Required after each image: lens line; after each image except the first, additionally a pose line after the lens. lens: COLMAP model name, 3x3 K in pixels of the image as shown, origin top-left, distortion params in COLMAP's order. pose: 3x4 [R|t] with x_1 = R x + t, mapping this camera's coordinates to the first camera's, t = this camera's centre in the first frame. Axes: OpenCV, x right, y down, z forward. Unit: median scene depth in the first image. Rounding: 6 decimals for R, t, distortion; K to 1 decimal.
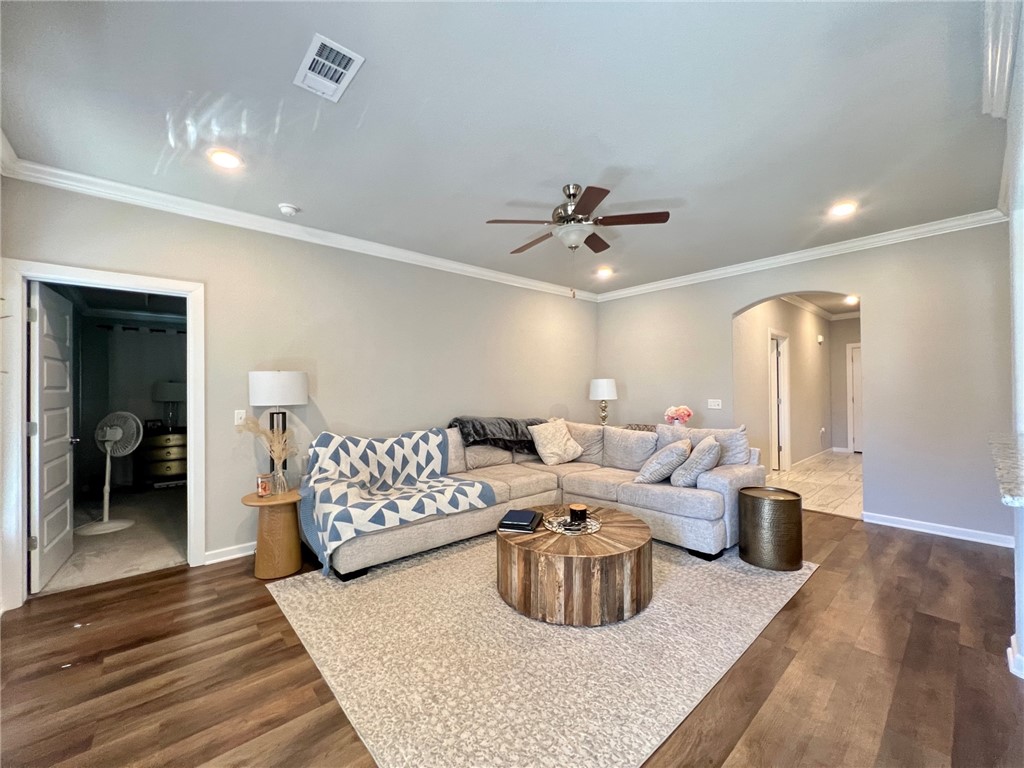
lens RADIAL K [[407.4, 0, 517.8], [0, 407.4, 386.0], [0, 0, 1]] dist [-0.002589, -0.000099]
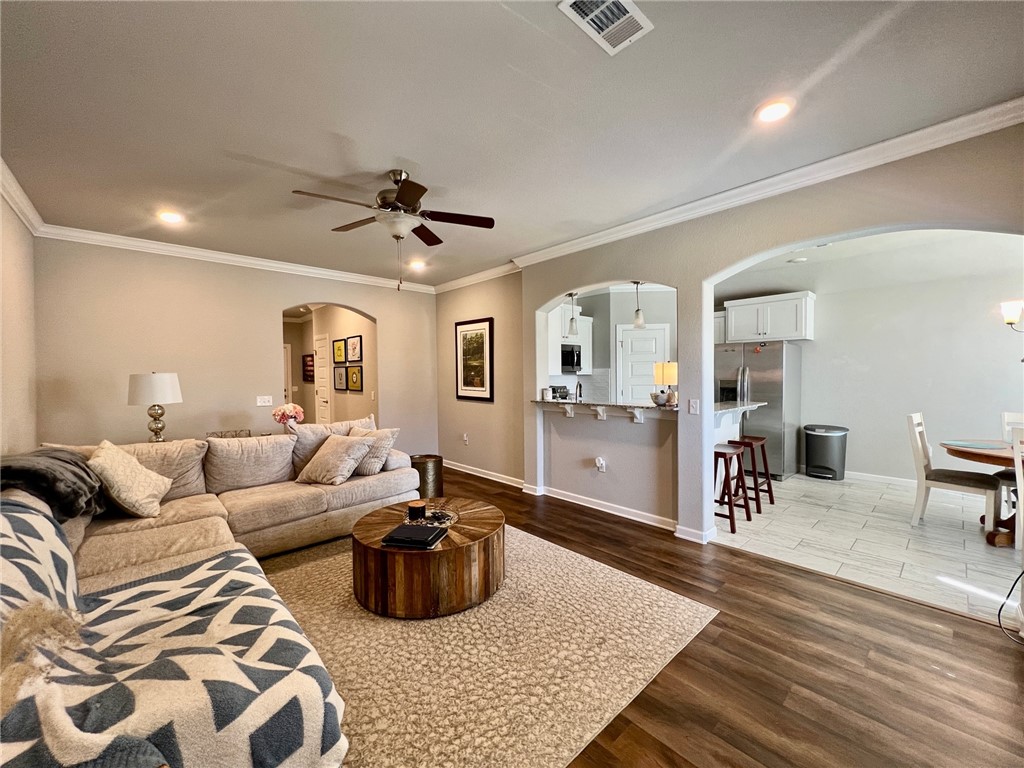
lens RADIAL K [[409.3, 0, 509.2], [0, 409.3, 386.7], [0, 0, 1]] dist [0.000742, -0.000127]
pose [[-0.005282, -0.020114, 0.999784, -0.994062], [0.003453, 0.999791, 0.020133, -0.014605], [-0.999980, 0.003558, -0.005212, 0.899633]]
